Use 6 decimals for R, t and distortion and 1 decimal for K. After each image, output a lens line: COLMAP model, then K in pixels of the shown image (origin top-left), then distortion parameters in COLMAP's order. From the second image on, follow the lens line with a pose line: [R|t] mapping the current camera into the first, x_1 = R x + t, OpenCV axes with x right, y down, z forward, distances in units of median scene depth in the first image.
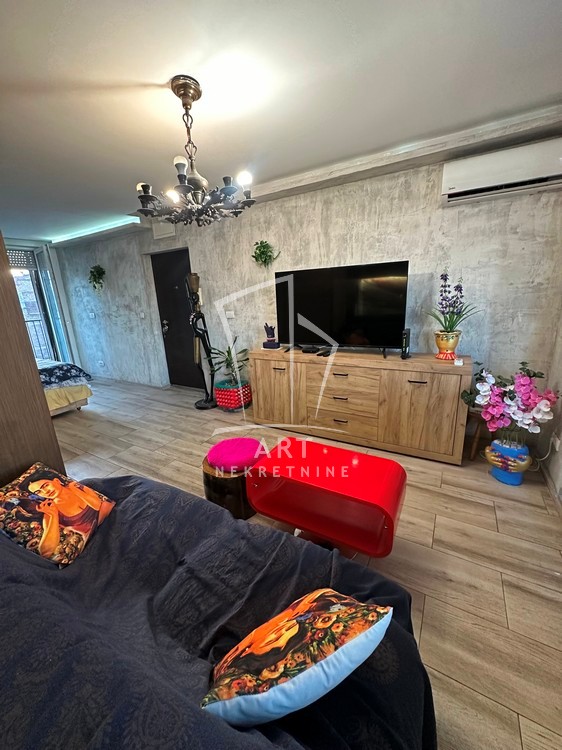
lens RADIAL K [[299.4, 0, 280.4], [0, 299.4, 375.5], [0, 0, 1]] dist [-0.001990, 0.000730]
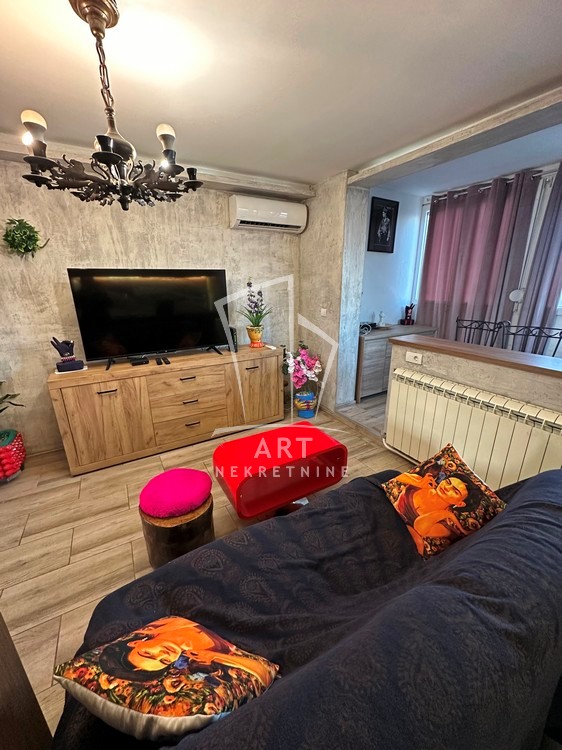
lens RADIAL K [[299.4, 0, 284.4], [0, 299.4, 375.8], [0, 0, 1]] dist [-0.001990, 0.000730]
pose [[0.495535, -0.222681, 0.839559, -0.505042], [0.219599, 0.967296, 0.126947, -0.070971], [-0.840370, 0.121460, 0.528229, 0.214233]]
